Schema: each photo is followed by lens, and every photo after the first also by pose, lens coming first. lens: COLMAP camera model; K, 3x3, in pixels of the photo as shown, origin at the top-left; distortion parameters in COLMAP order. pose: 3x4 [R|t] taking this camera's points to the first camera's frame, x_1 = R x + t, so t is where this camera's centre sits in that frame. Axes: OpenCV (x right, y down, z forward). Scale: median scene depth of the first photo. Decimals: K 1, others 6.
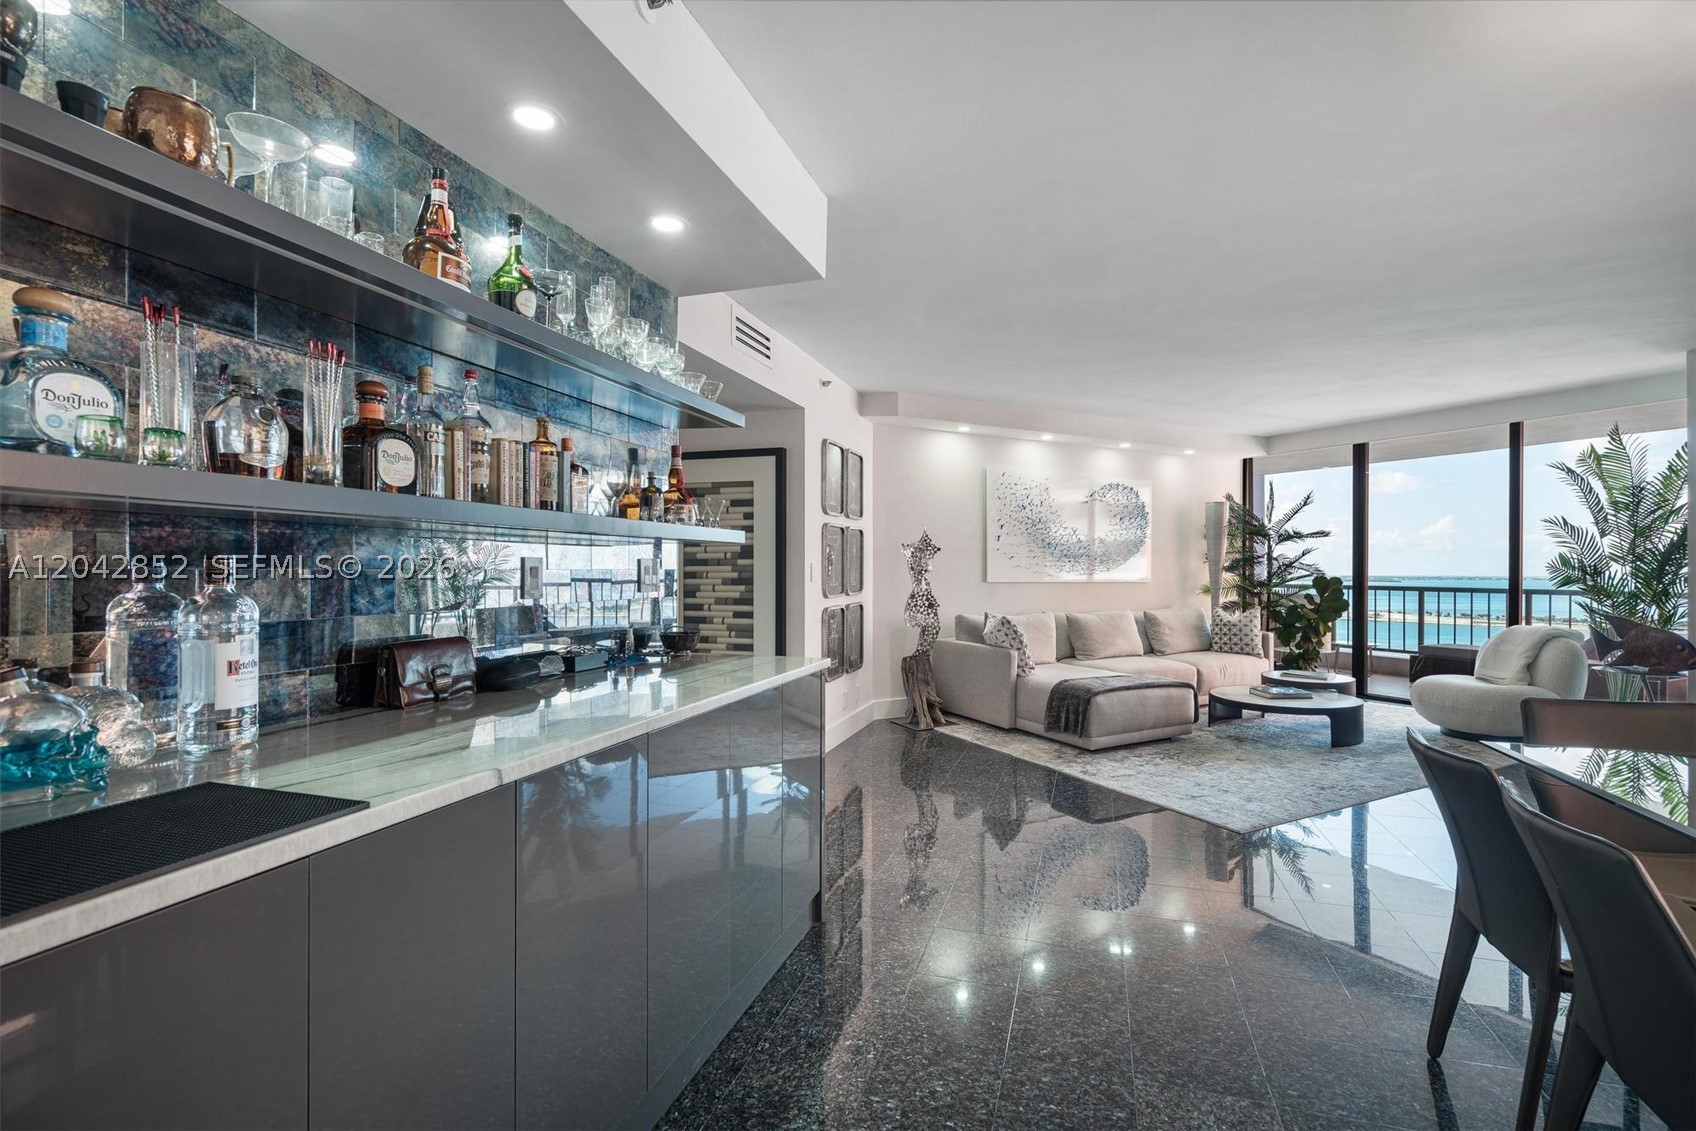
lens RADIAL K [[773.0, 0, 849.5], [0, 773.0, 561.4], [0, 0, 1]] dist [-0.004389, 0.001692]
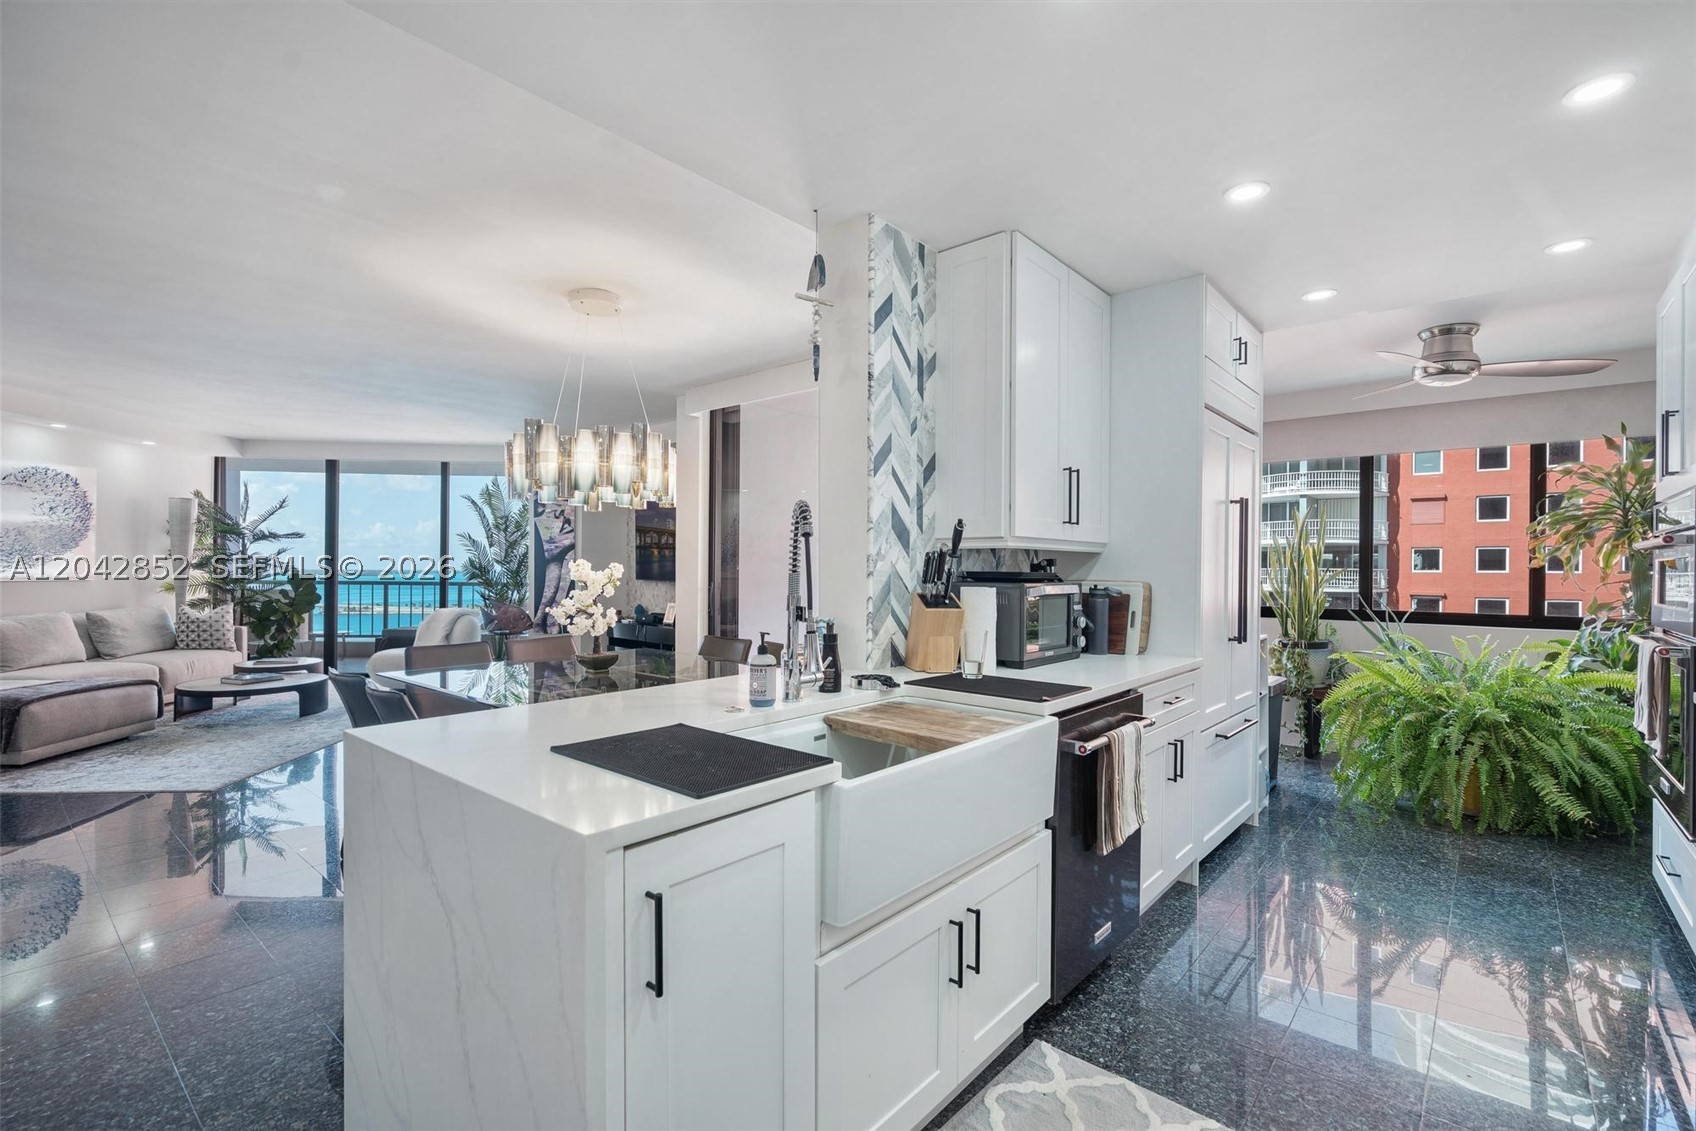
lens RADIAL K [[773.0, 0, 869.0], [0, 773.0, 575.2], [0, 0, 1]] dist [-0.004389, 0.001692]
pose [[0.384045, -0.006719, 0.923290, -0.108578], [-0.016721, 0.999759, 0.014230, -0.008340], [-0.923163, -0.020903, 0.383840, -0.209447]]
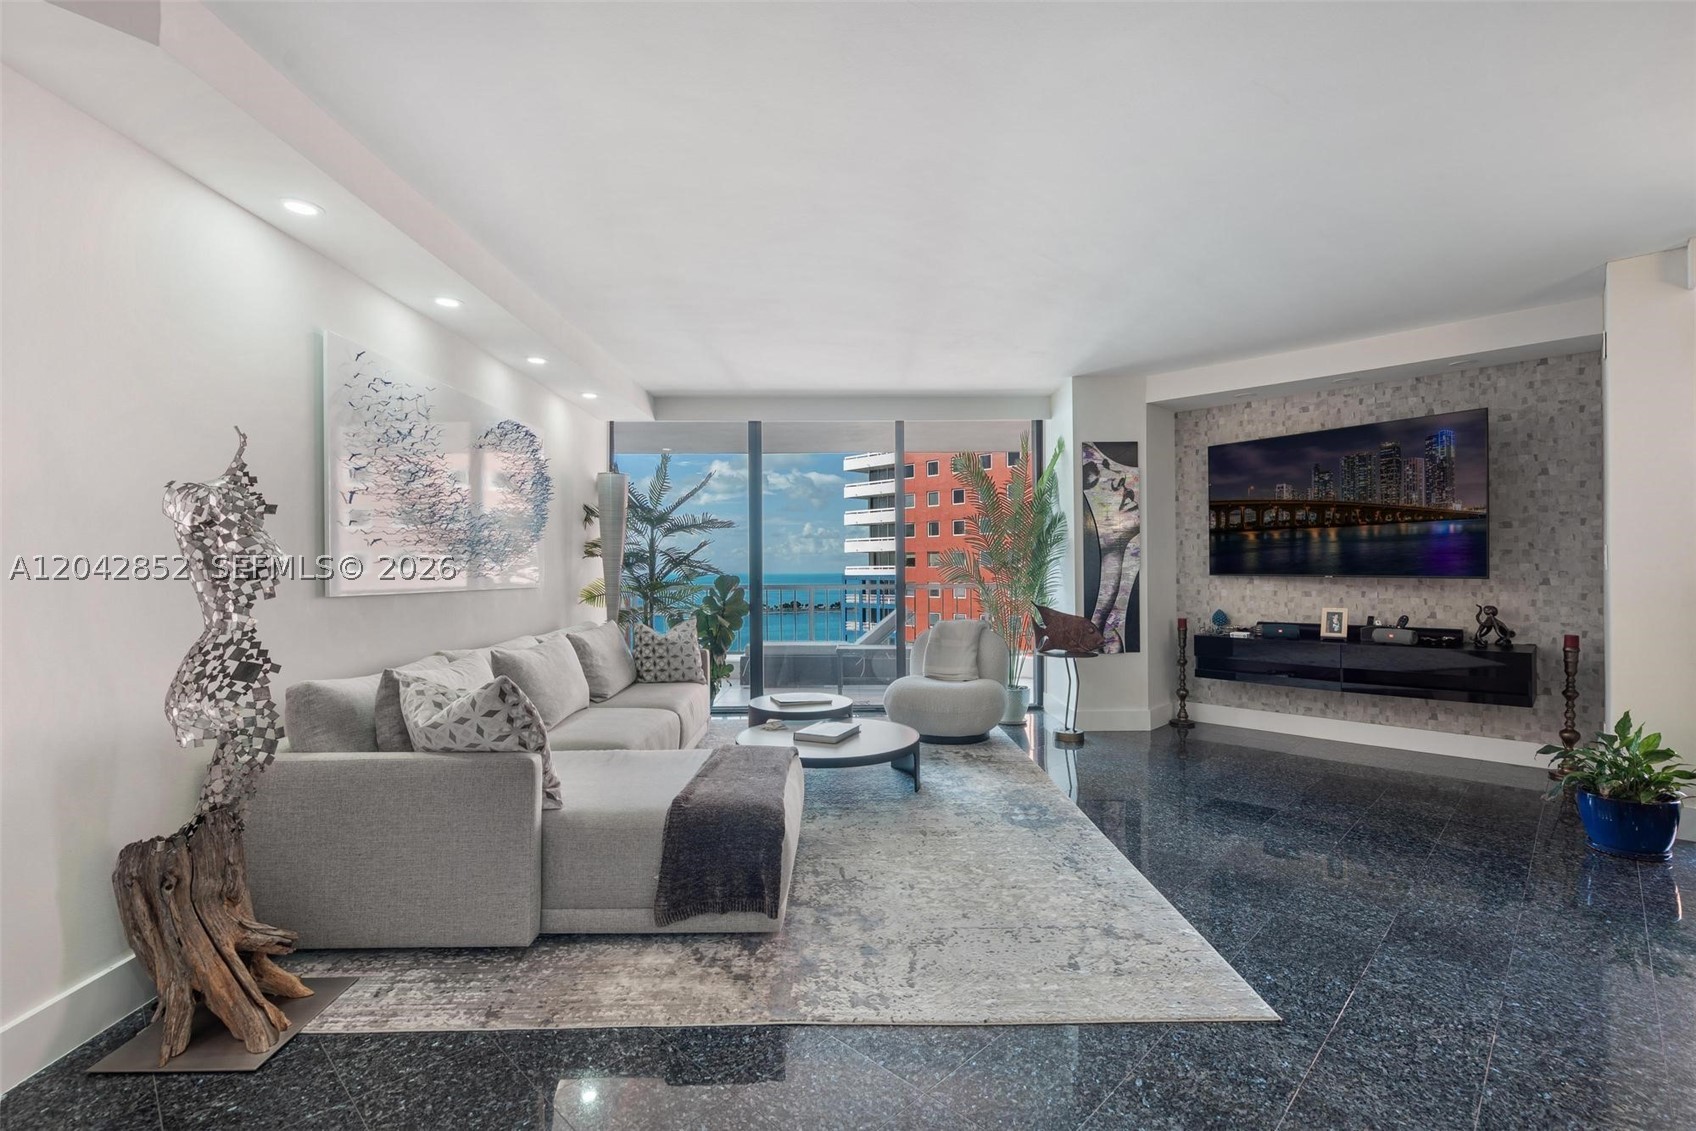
lens RADIAL K [[773.0, 0, 852.9], [0, 773.0, 558.9], [0, 0, 1]] dist [-0.004389, 0.001692]
pose [[0.432866, 0.006037, 0.901438, -0.081575], [-0.000306, 0.999979, -0.006550, 0.008770], [-0.901458, 0.002559, 0.432858, 0.560923]]
